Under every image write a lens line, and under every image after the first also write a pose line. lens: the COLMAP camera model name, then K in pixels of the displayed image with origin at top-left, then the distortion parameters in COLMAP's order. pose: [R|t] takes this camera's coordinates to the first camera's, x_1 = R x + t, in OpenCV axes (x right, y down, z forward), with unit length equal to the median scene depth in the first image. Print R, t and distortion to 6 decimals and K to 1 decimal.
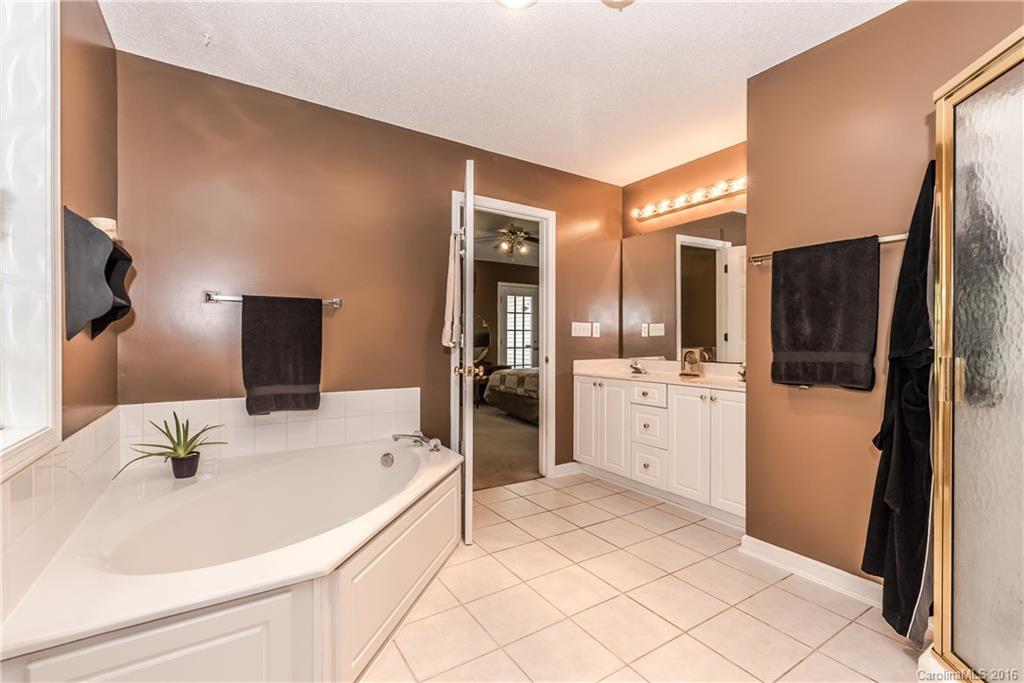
lens RADIAL K [[452.0, 0, 512.9], [0, 452.0, 340.9], [0, 0, 1]] dist [-0.004466, -0.000170]
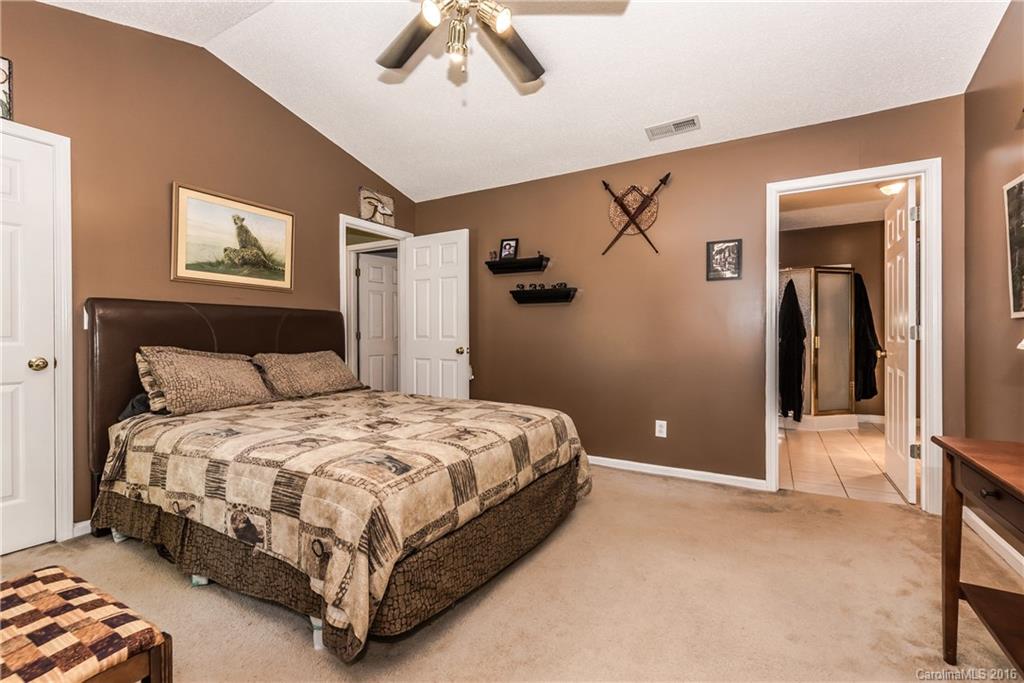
lens RADIAL K [[452.0, 0, 508.5], [0, 452.0, 340.6], [0, 0, 1]] dist [-0.004466, -0.000170]
pose [[-0.462409, -0.013372, 0.886566, -0.212434], [0.002486, 0.999863, 0.016377, -0.004356], [-0.886663, 0.009777, -0.462312, 0.828506]]
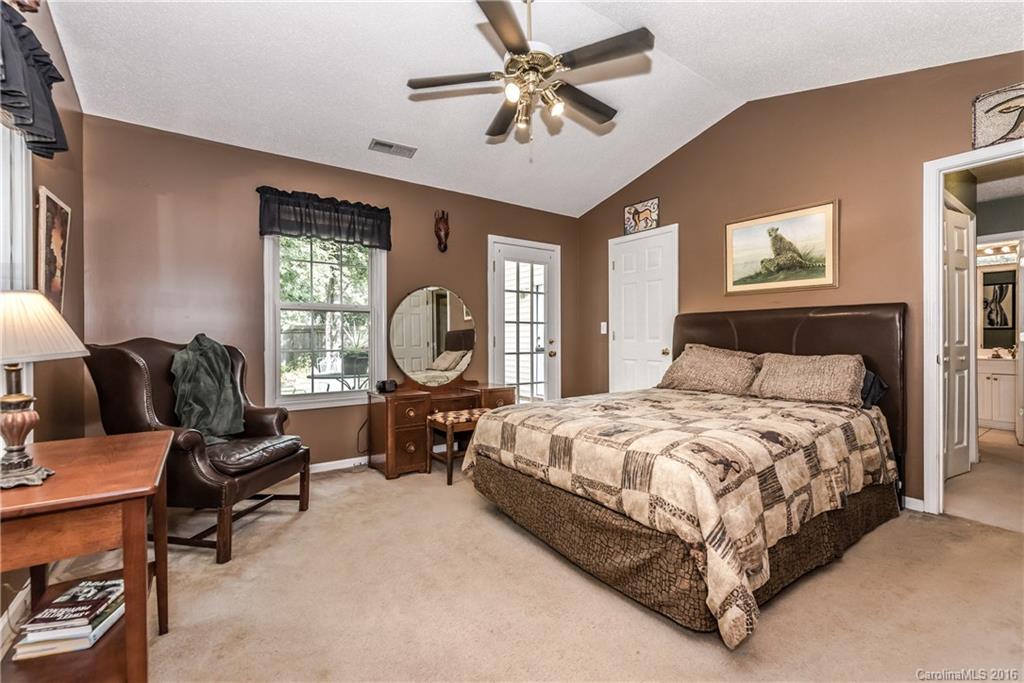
lens RADIAL K [[452.0, 0, 510.3], [0, 452.0, 337.7], [0, 0, 1]] dist [-0.004466, -0.000170]
pose [[0.999364, -0.007731, 0.034798, -0.025533], [0.007899, 0.999958, -0.004703, -0.001802], [-0.034760, 0.004975, 0.999383, 0.440732]]
